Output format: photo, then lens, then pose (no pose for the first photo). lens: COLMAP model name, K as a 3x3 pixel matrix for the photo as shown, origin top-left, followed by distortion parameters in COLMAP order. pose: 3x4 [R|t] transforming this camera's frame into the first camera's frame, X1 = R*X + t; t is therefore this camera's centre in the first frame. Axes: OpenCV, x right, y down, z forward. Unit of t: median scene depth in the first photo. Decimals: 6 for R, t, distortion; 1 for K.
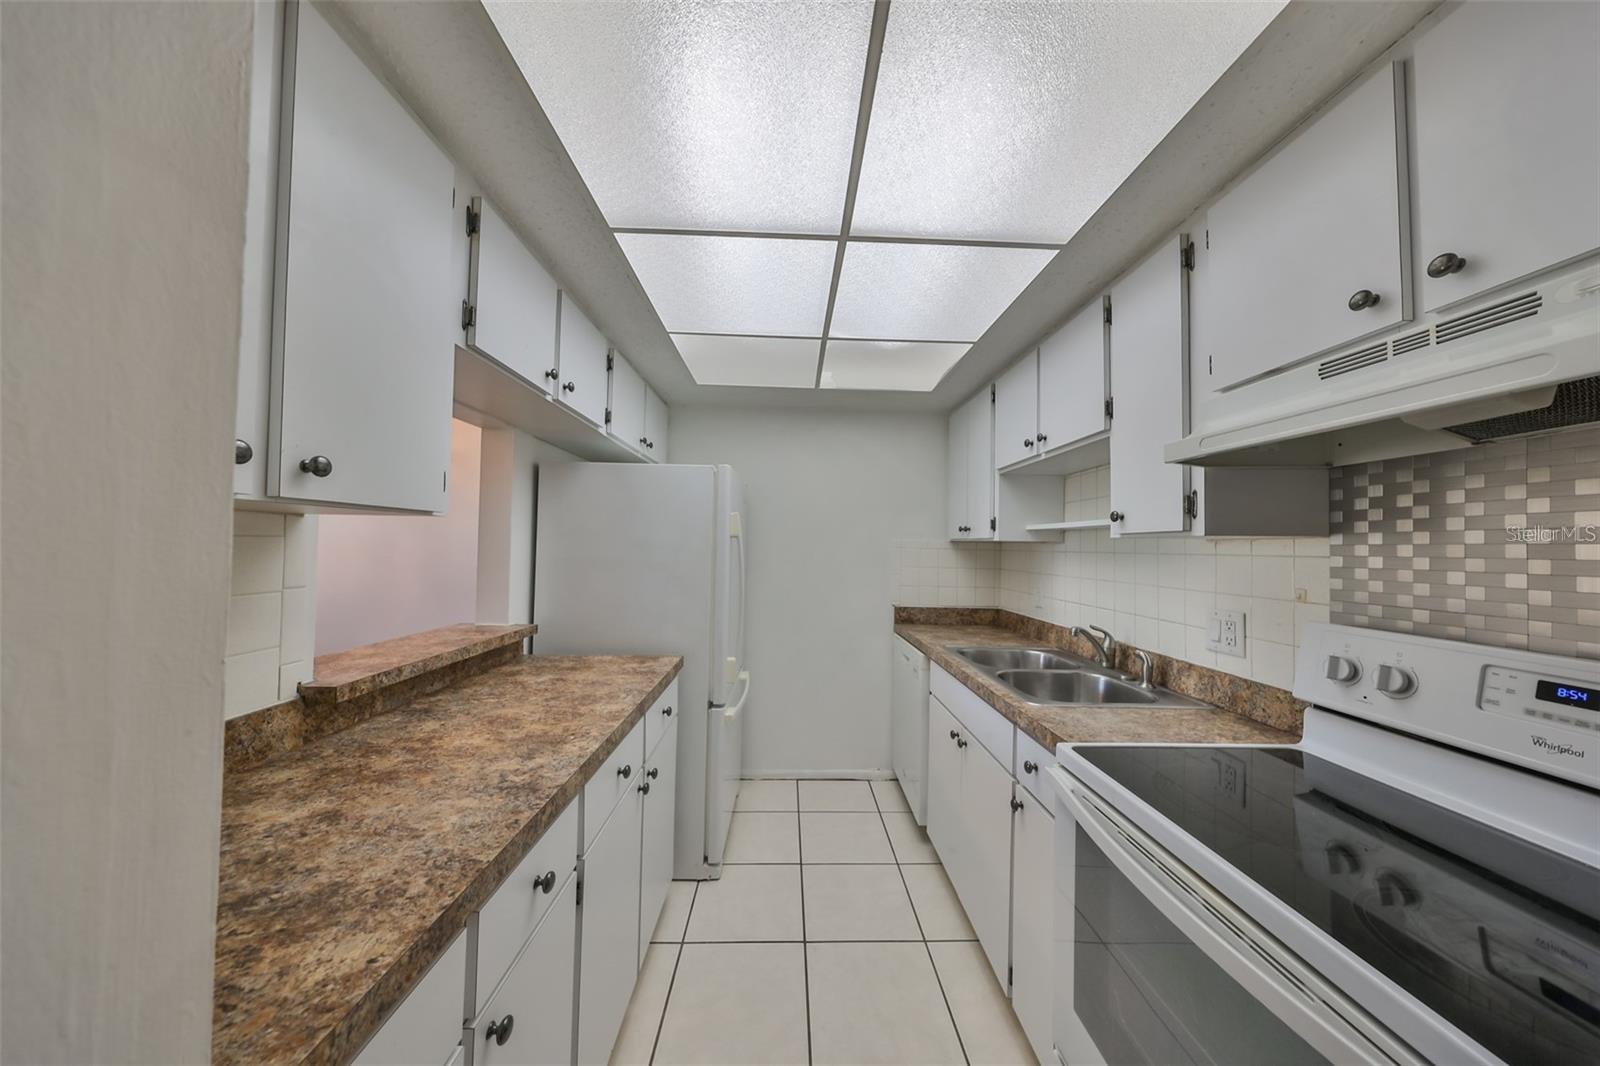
lens RADIAL K [[484.7, 0, 809.1], [0, 484.7, 535.4], [0, 0, 1]] dist [0.000588, 0.000108]
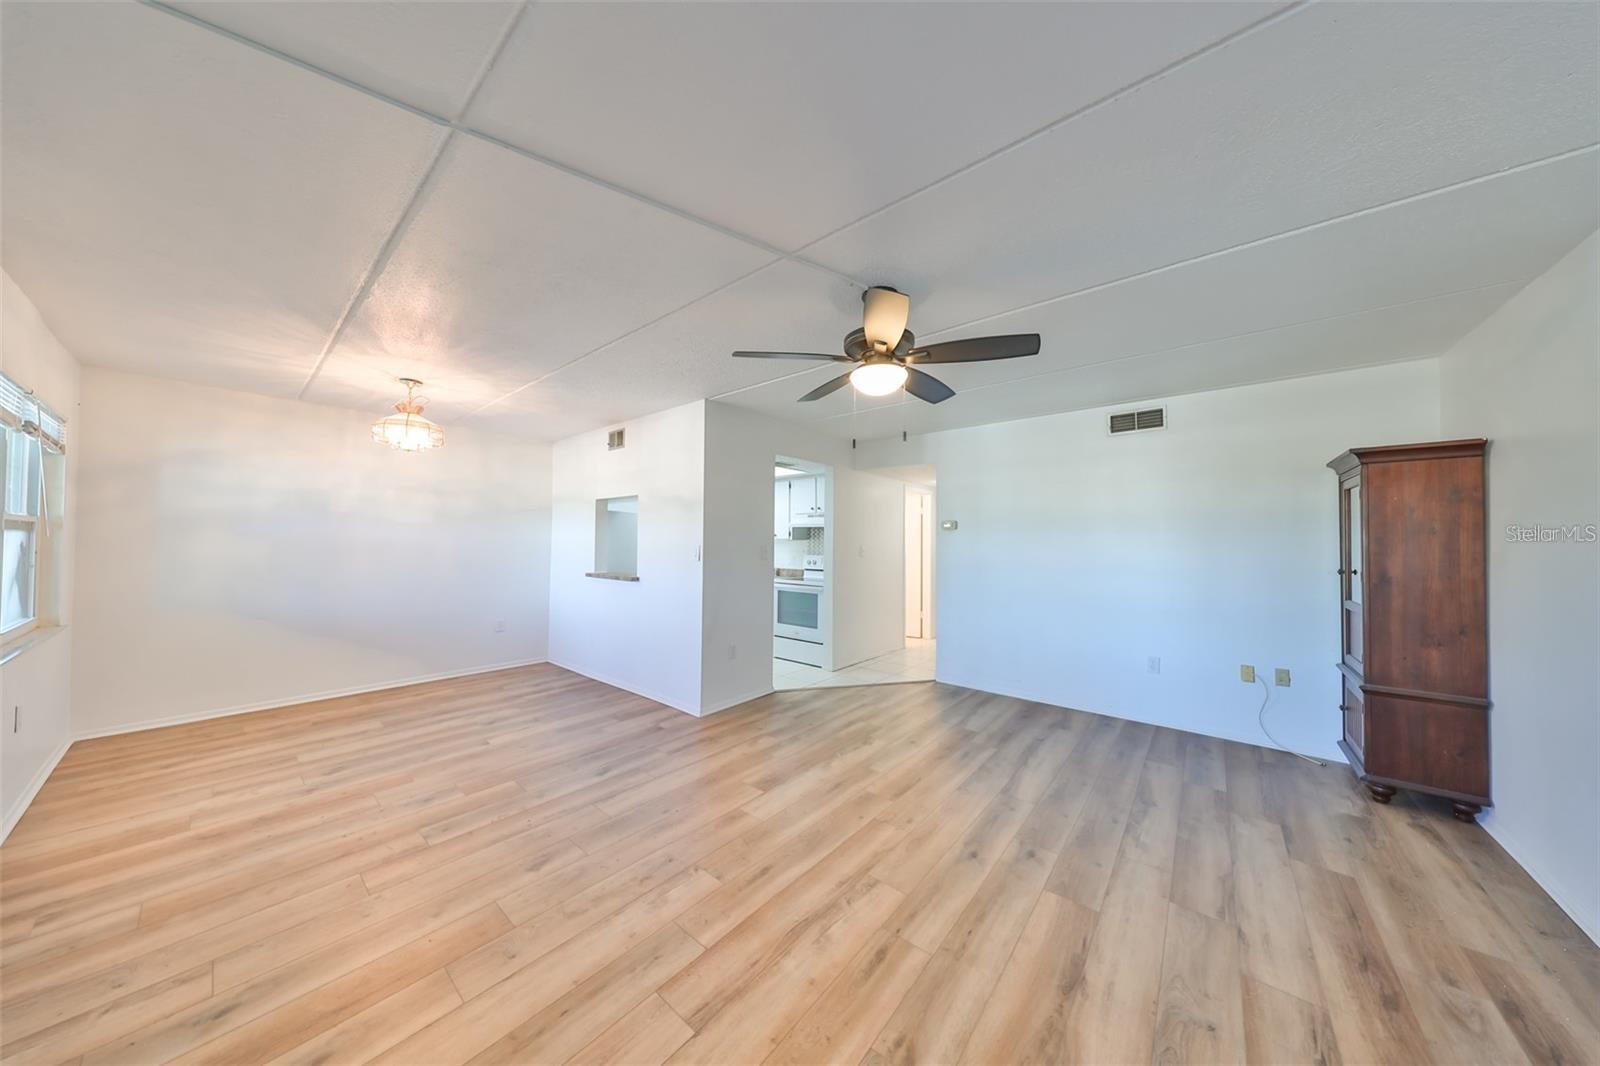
lens RADIAL K [[490.6, 0, 789.3], [0, 490.6, 531.9], [0, 0, 1]] dist [0.000731, 0.000164]
pose [[0.689050, 0.005151, 0.724695, -2.157497], [-0.016003, 0.999839, 0.008109, -0.089760], [-0.724537, -0.017185, 0.689022, -1.866424]]
